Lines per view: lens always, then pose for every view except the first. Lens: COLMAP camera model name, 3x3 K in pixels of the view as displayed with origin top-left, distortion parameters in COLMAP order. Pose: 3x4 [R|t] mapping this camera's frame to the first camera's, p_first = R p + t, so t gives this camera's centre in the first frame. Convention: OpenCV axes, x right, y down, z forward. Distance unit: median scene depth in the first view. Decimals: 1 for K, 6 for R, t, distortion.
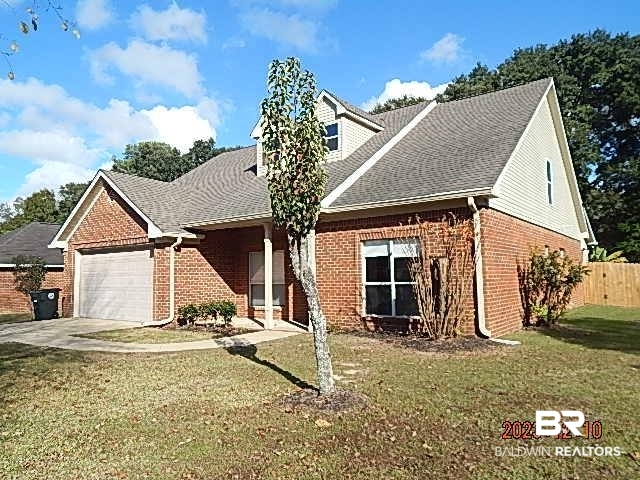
lens RADIAL K [[485.7, 0, 320.0], [0, 485.7, 240.0], [0, 0, 1]] dist [-0.004276, -0.004315]
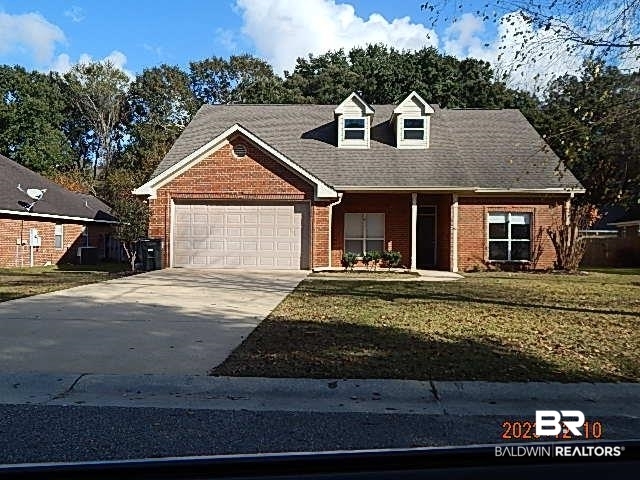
lens RADIAL K [[551.8, 0, 320.0], [0, 551.8, 240.0], [0, 0, 1]] dist [-0.010576, 0.001268]
pose [[0.819994, 0.030021, 0.571584, -1.329416], [-0.070475, 0.996320, 0.048776, 0.041807], [-0.568016, -0.080278, 0.819093, -0.118811]]
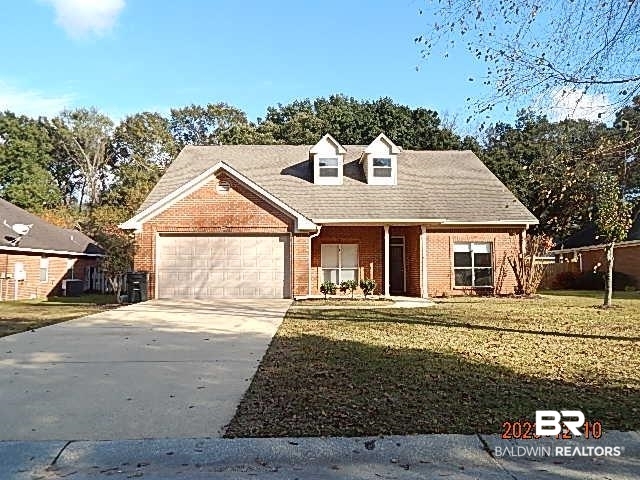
lens RADIAL K [[485.7, 0, 320.0], [0, 485.7, 240.0], [0, 0, 1]] dist [-0.004276, -0.004315]
pose [[0.776557, 0.055245, 0.627620, -1.307897], [-0.059399, 0.998131, -0.014365, 0.045994], [-0.627241, -0.026125, 0.778387, -0.001601]]
